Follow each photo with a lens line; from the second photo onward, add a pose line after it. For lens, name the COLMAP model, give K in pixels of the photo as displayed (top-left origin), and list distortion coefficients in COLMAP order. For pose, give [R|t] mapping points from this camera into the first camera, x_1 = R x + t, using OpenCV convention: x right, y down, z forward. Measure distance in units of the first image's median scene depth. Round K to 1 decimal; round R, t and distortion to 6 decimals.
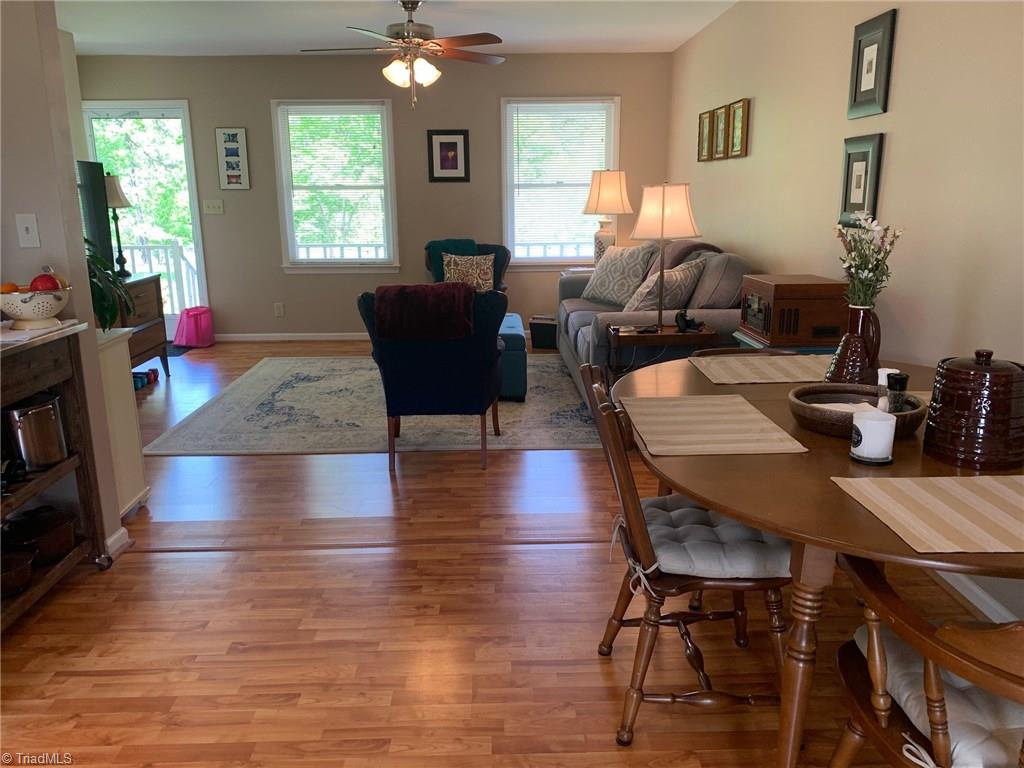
lens RADIAL K [[787.6, 0, 511.3], [0, 787.6, 387.5], [0, 0, 1]] dist [0.030258, -0.031715]
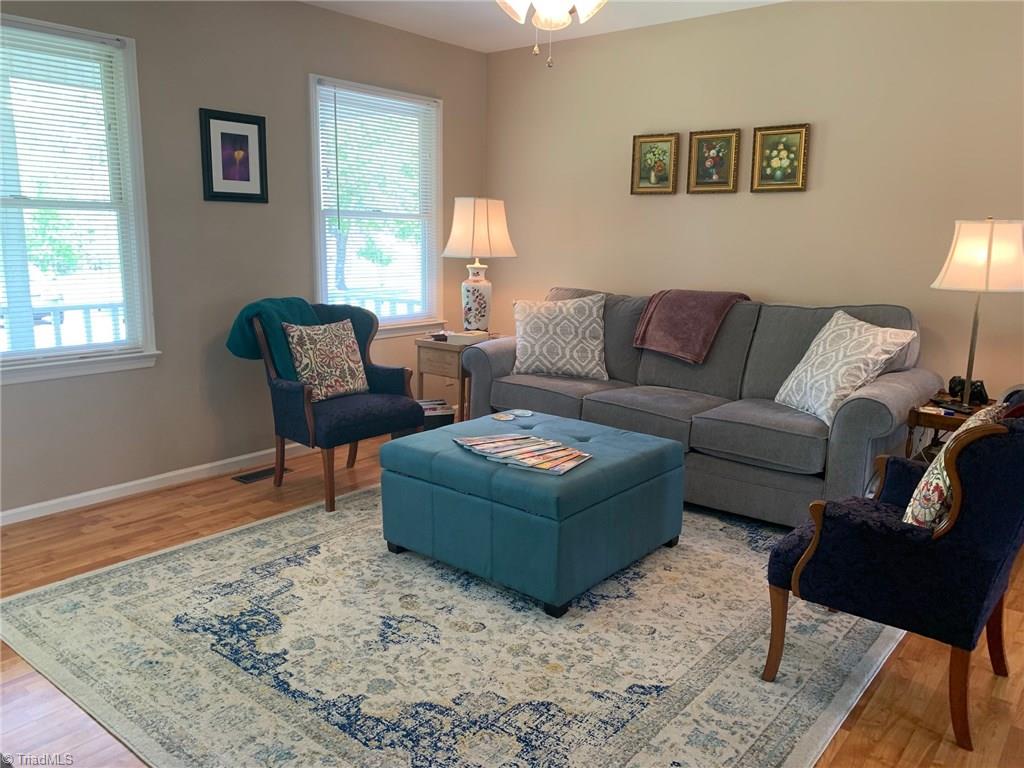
lens RADIAL K [[787.6, 0, 514.7], [0, 787.6, 380.2], [0, 0, 1]] dist [0.030258, -0.031715]
pose [[0.646677, -0.120163, 0.753240, -0.527110], [0.163647, 0.986375, 0.016859, -0.142430], [-0.745003, 0.112363, 0.657530, 0.635233]]
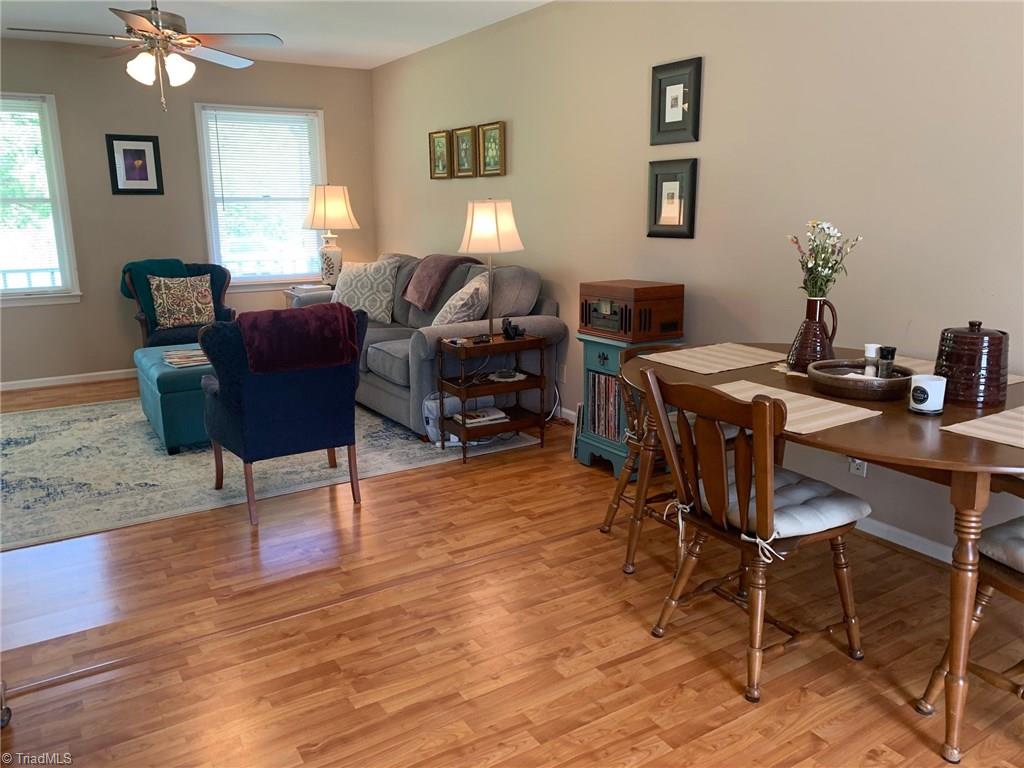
lens RADIAL K [[787.6, 0, 518.3], [0, 787.6, 385.0], [0, 0, 1]] dist [0.030258, -0.031715]
pose [[0.855992, -0.112637, 0.504570, -0.242936], [0.123670, 0.992254, 0.011700, -0.016030], [-0.501979, 0.052385, 0.863292, 0.068931]]
